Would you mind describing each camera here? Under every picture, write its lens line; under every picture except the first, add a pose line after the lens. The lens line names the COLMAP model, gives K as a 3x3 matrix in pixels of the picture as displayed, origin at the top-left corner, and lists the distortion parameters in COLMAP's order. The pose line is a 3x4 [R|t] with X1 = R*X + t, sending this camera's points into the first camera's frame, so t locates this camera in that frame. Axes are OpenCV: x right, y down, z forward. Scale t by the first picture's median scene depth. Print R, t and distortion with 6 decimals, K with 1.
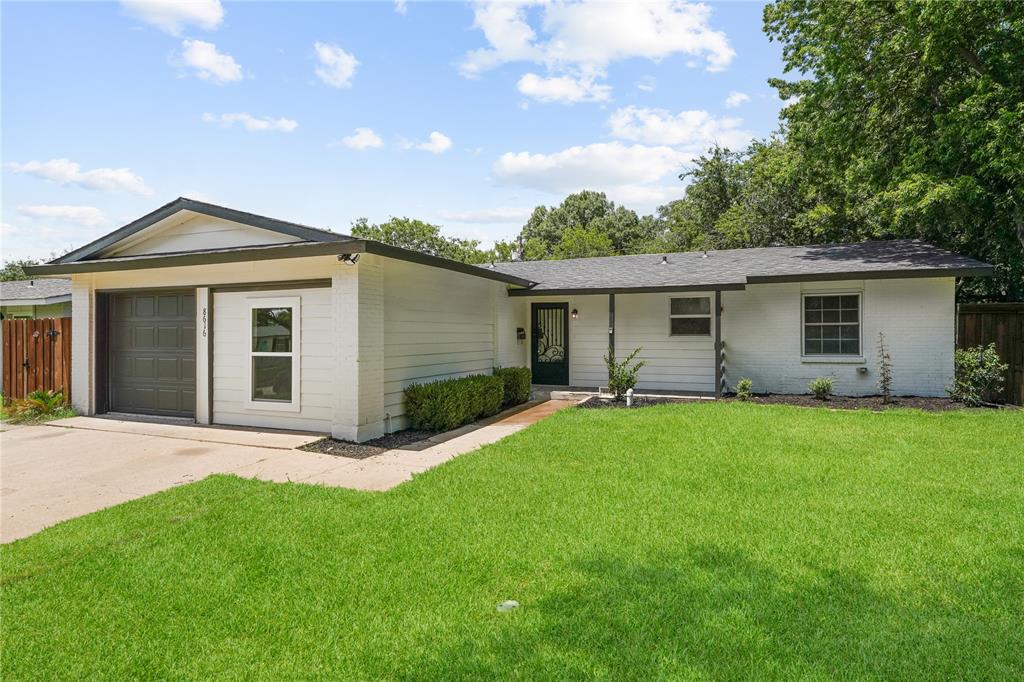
lens RADIAL K [[561.6, 0, 514.1], [0, 561.6, 337.9], [0, 0, 1]] dist [0.009166, -0.000693]
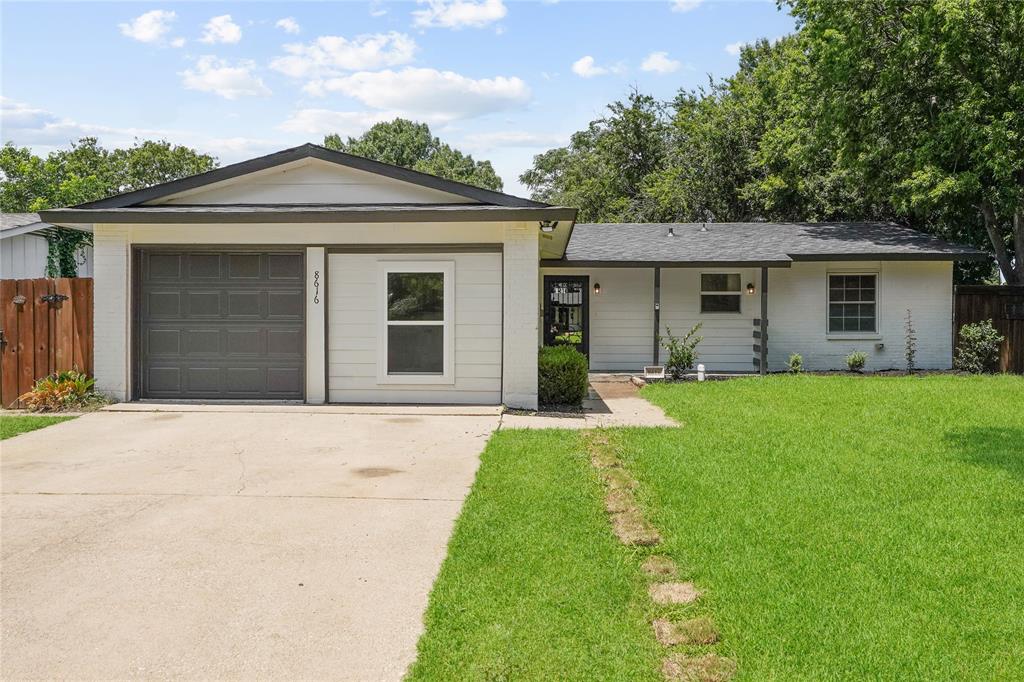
lens RADIAL K [[843.3, 0, 511.2], [0, 843.3, 339.9], [0, 0, 1]] dist [0.018495, 0.004369]
pose [[0.942087, -0.000325, 0.335368, -0.571438], [-0.002371, 0.999968, 0.007630, 0.035111], [-0.335360, -0.007983, 0.942056, -0.269848]]
